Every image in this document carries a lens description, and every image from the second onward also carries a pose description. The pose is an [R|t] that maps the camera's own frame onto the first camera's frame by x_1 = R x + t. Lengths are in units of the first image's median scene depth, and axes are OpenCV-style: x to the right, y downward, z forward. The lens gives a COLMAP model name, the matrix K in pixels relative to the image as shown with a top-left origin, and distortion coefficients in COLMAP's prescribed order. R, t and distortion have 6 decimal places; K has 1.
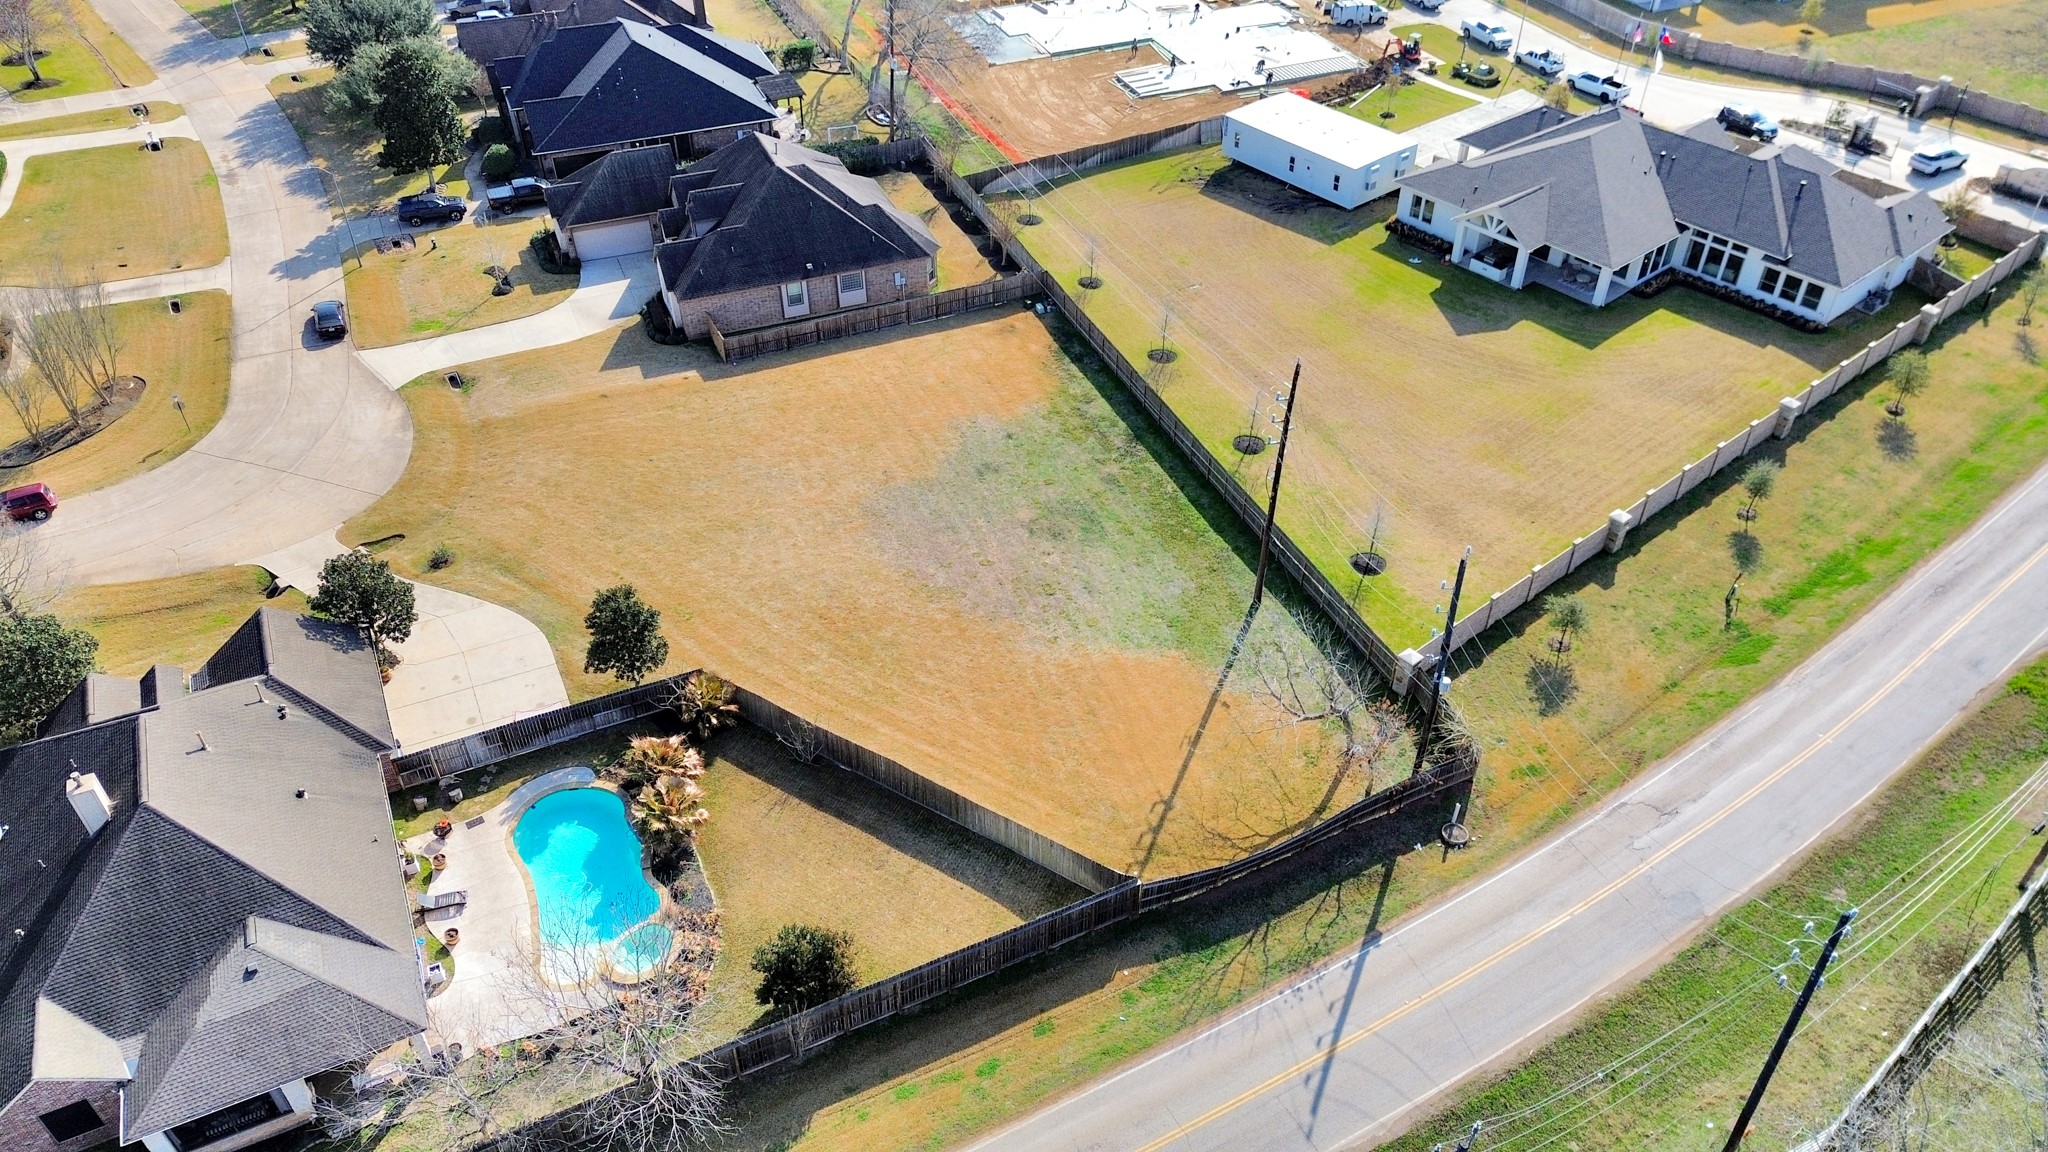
lens RADIAL K [[1447.9, 0, 1024.0], [0, 1447.9, 576.0], [0, 0, 1]] dist [0.083445, -0.086483]
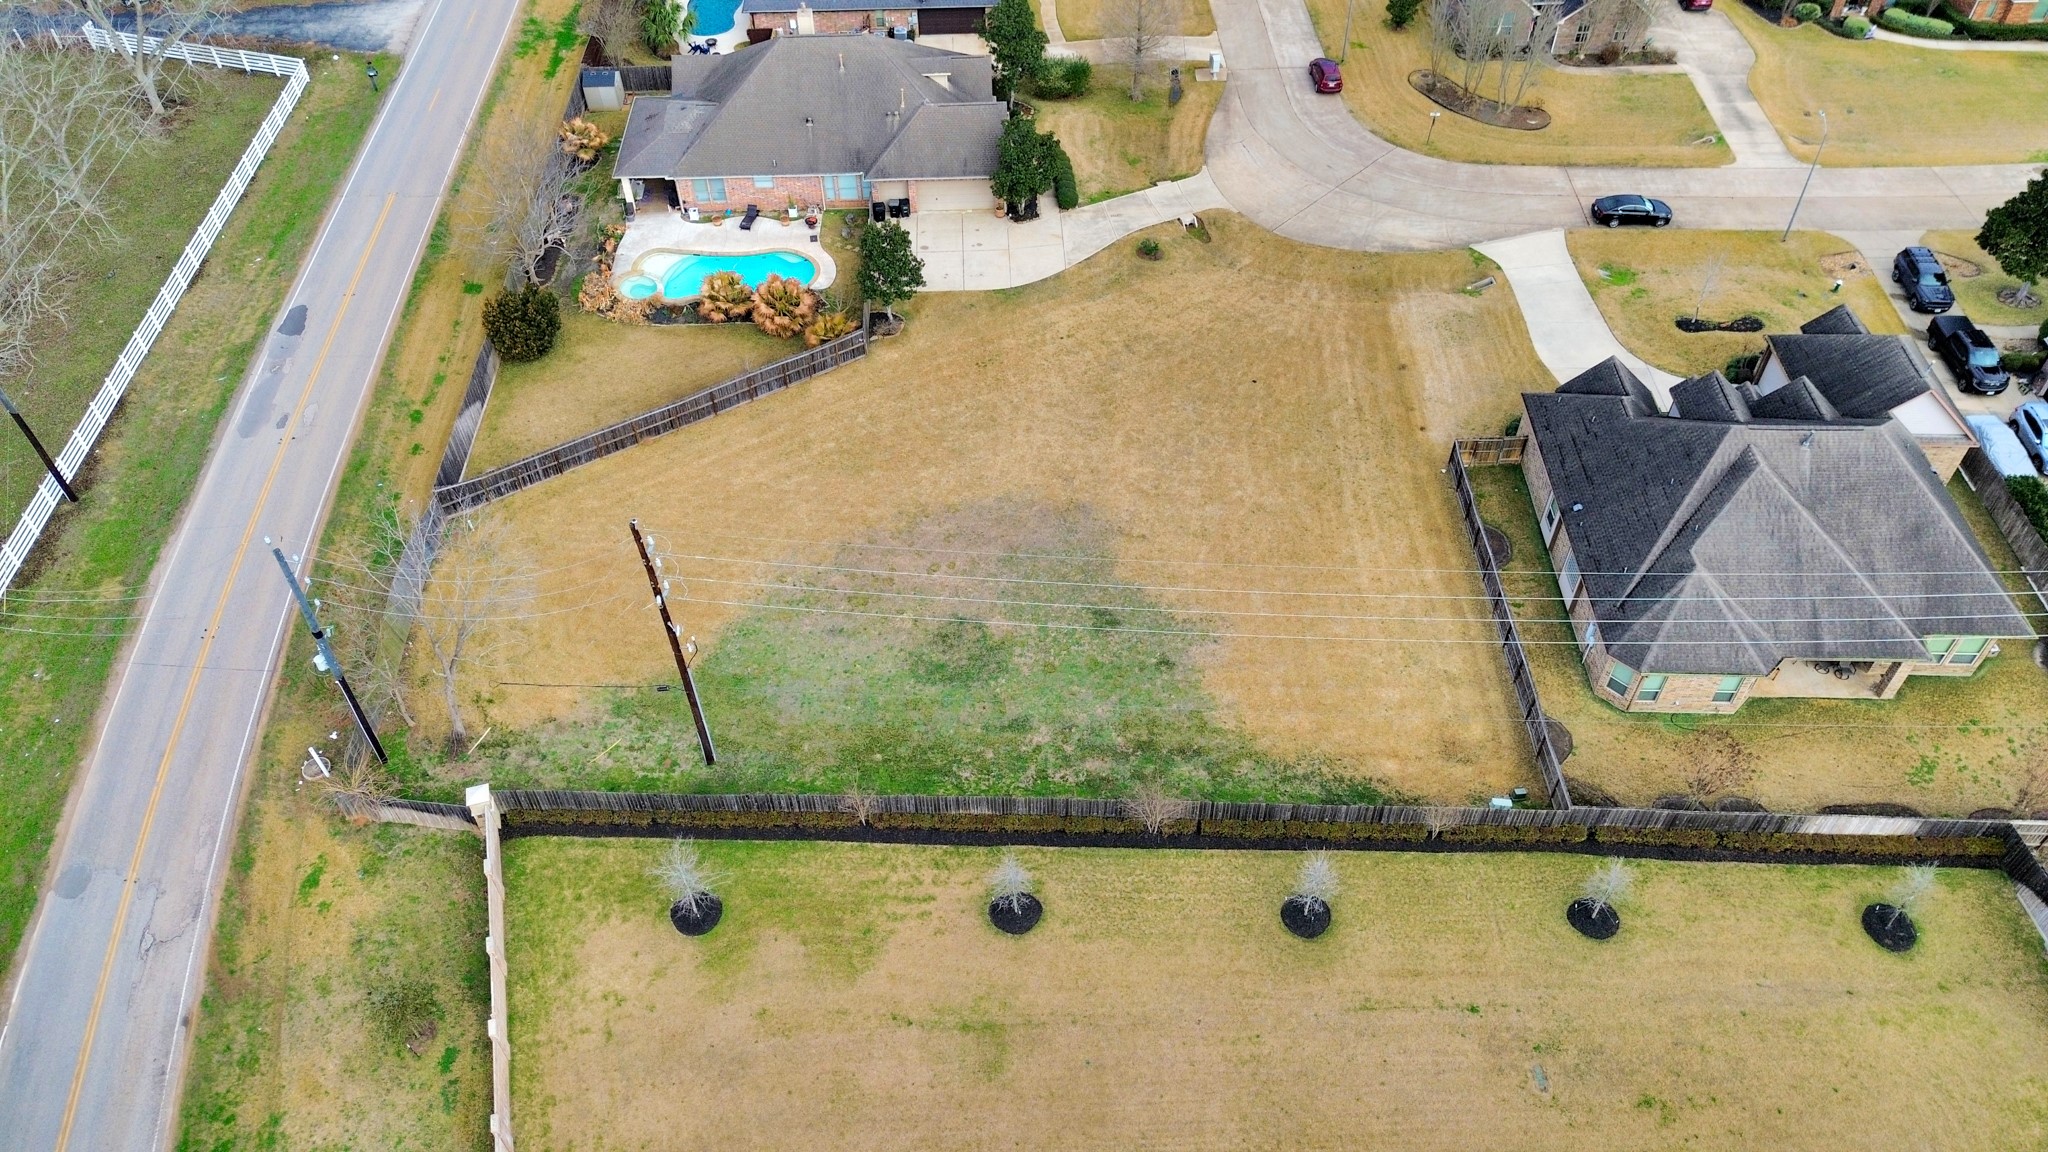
lens RADIAL K [[1444.2, 0, 1024.0], [0, 1444.2, 576.0], [0, 0, 1]] dist [0.076548, -0.081756]
pose [[-0.401482, 0.665181, -0.629560, 0.422984], [-0.572789, 0.354009, 0.739318, -0.572600], [0.714650, 0.657428, 0.238880, 0.680258]]
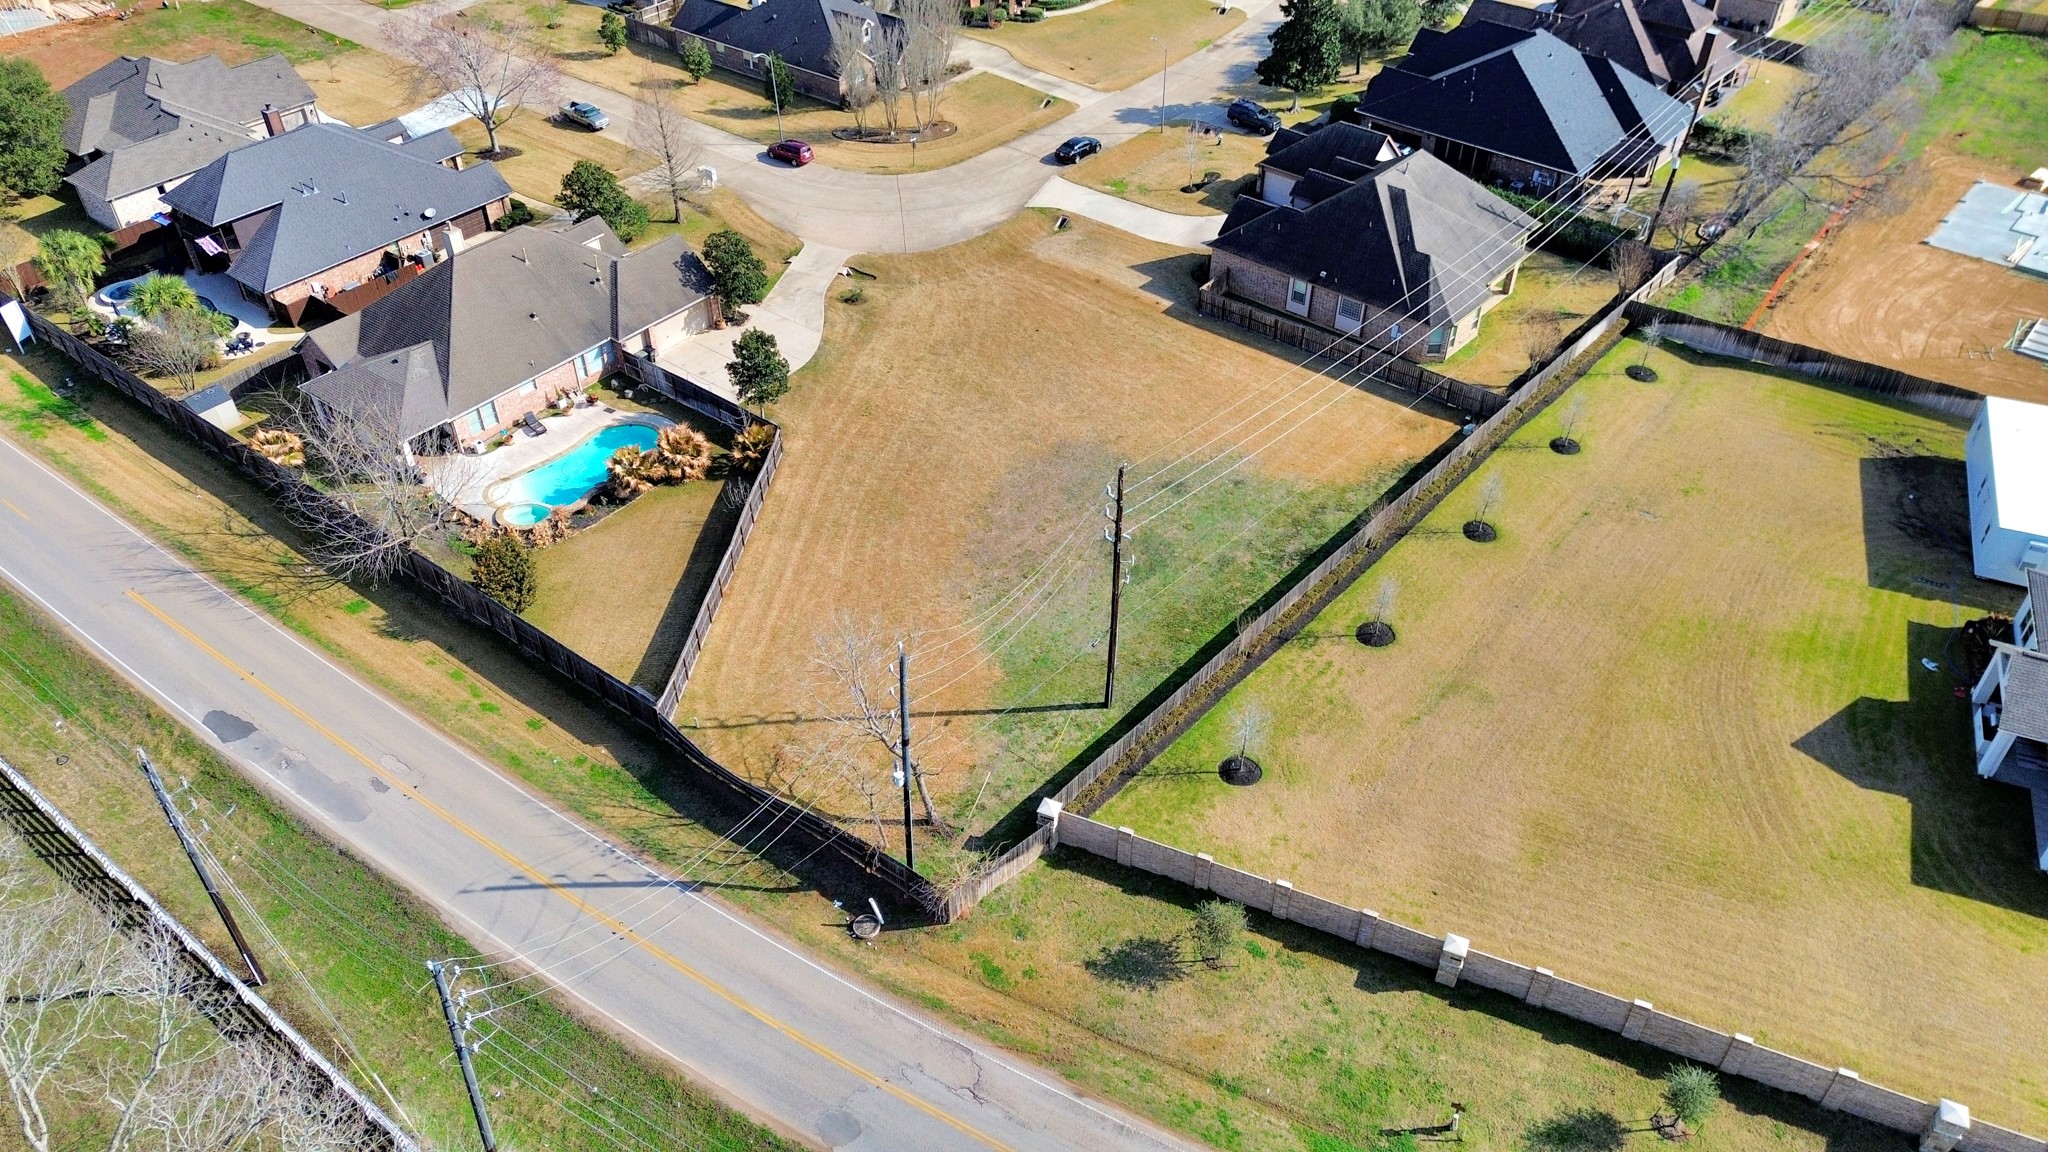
lens RADIAL K [[1444.2, 0, 1024.0], [0, 1444.2, 576.0], [0, 0, 1]] dist [0.076548, -0.081756]
pose [[0.444744, 0.570277, -0.690642, 0.579413], [-0.565713, 0.776677, 0.277024, -0.216244], [0.694386, 0.267500, 0.668035, 0.251346]]
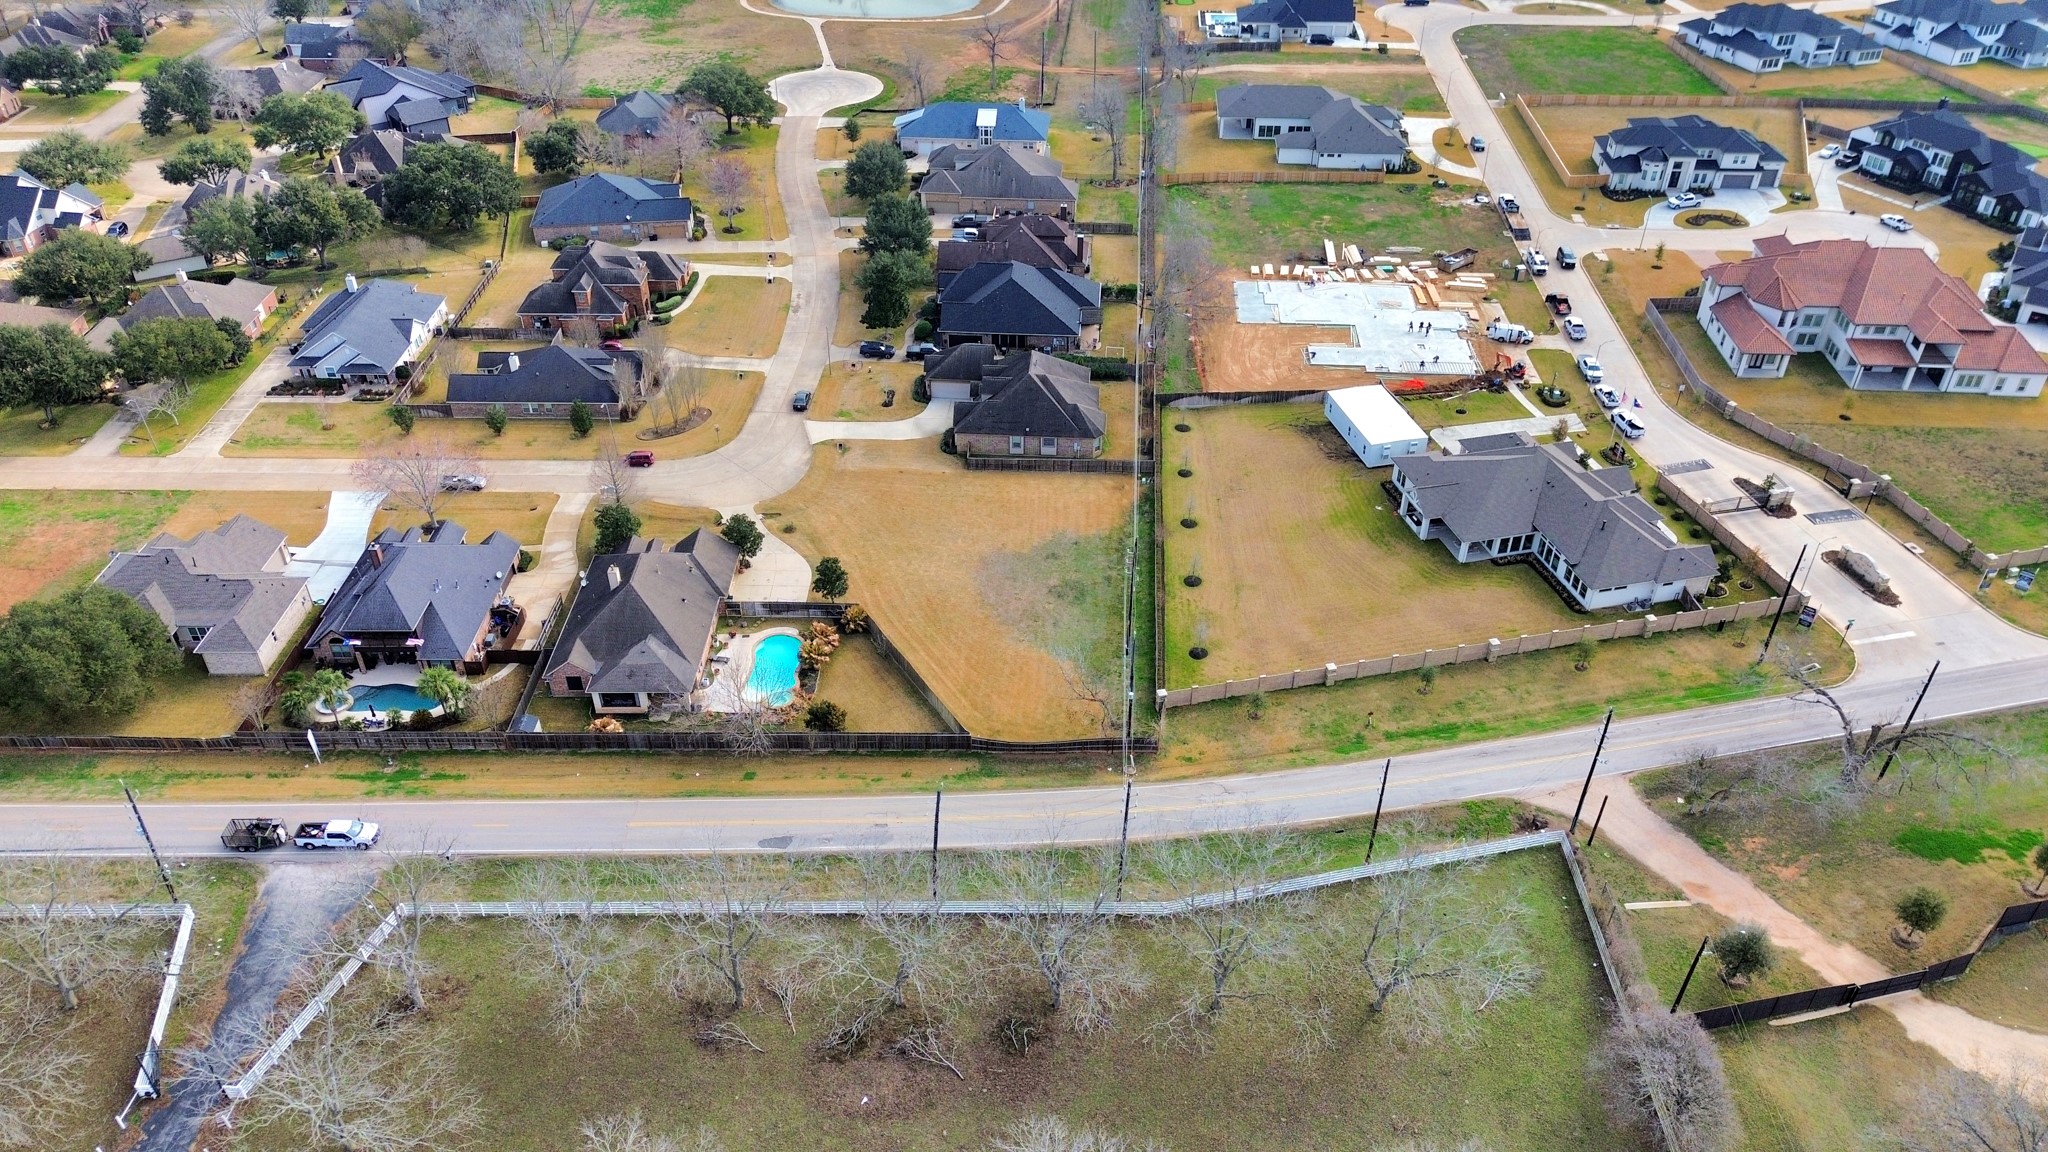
lens RADIAL K [[1447.9, 0, 1024.0], [0, 1447.9, 576.0], [0, 0, 1]] dist [0.083445, -0.086483]
pose [[0.896916, 0.261710, -0.356442, 0.554640], [-0.282282, 0.959313, -0.005953, -0.024700], [0.340381, 0.105957, 0.934299, -0.691397]]
